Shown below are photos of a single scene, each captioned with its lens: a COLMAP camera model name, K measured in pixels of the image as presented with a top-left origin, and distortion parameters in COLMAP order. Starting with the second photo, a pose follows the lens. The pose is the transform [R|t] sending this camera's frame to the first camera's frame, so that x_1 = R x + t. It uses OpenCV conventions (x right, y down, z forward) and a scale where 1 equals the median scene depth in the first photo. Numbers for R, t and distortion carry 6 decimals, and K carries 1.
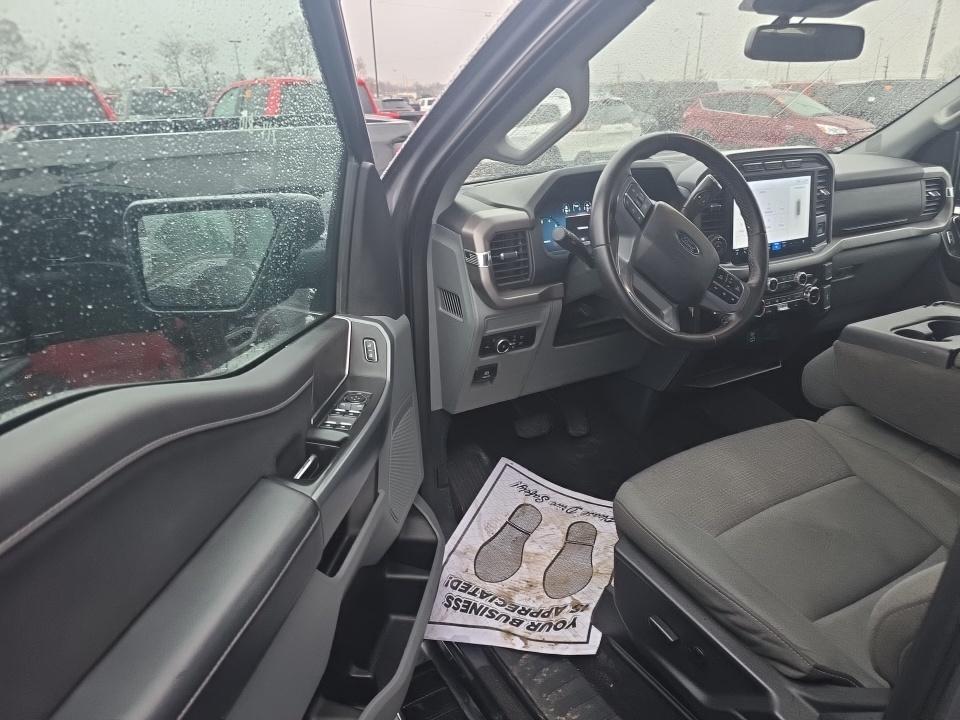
lens RADIAL K [[642.2, 0, 477.6], [0, 642.2, 367.9], [0, 0, 1]] dist [0.047469, -0.034638]
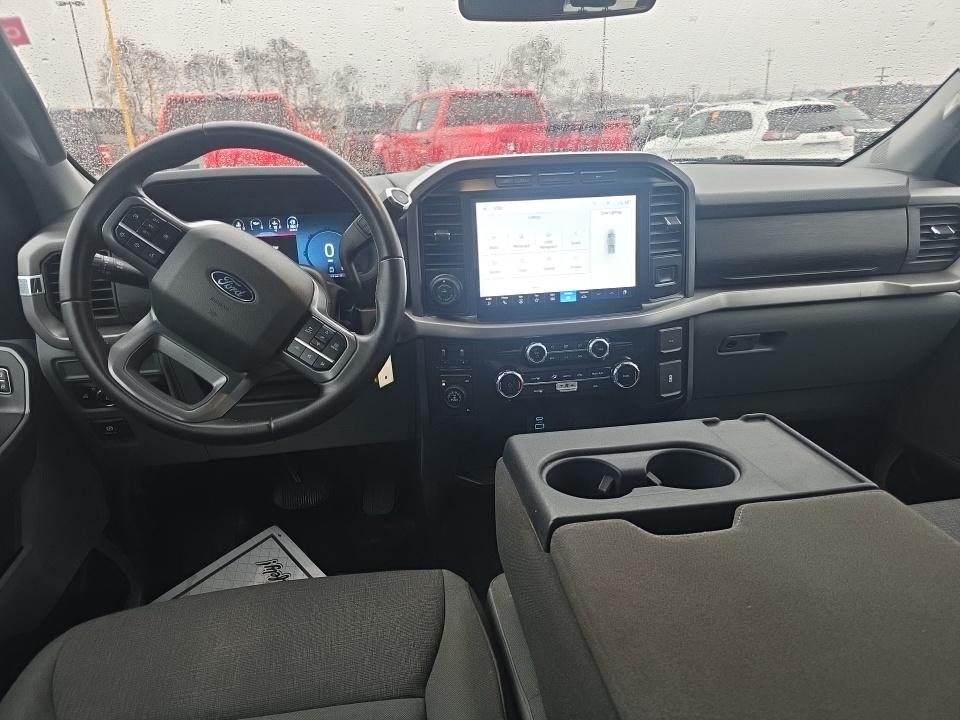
lens RADIAL K [[644.8, 0, 480.0], [0, 644.8, 360.0], [0, 0, 1]] dist [0.049862, -0.042289]
pose [[0.943615, 0.108998, -0.312587, 0.574571], [-0.117828, 0.992989, -0.009438, -0.101324], [0.309367, 0.045738, 0.949842, 0.322282]]
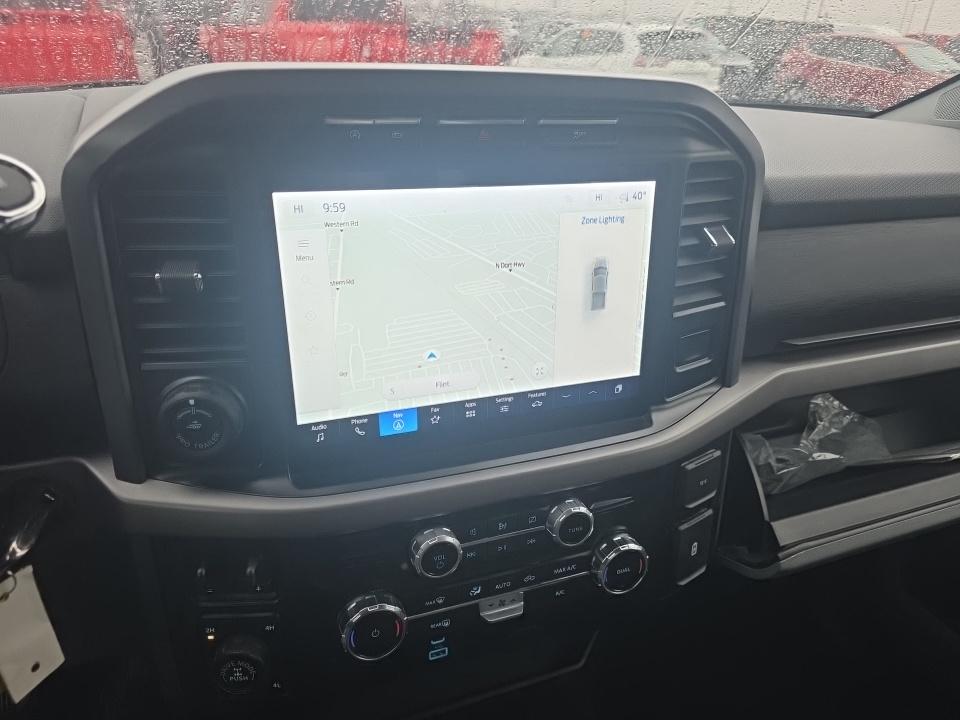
lens RADIAL K [[644.8, 0, 480.0], [0, 644.8, 360.0], [0, 0, 1]] dist [0.049862, -0.042289]
pose [[0.988593, 0.118528, -0.092925, 0.460724], [-0.110821, 0.990273, 0.084137, -0.226581], [0.101994, -0.072879, 0.992112, 0.681792]]
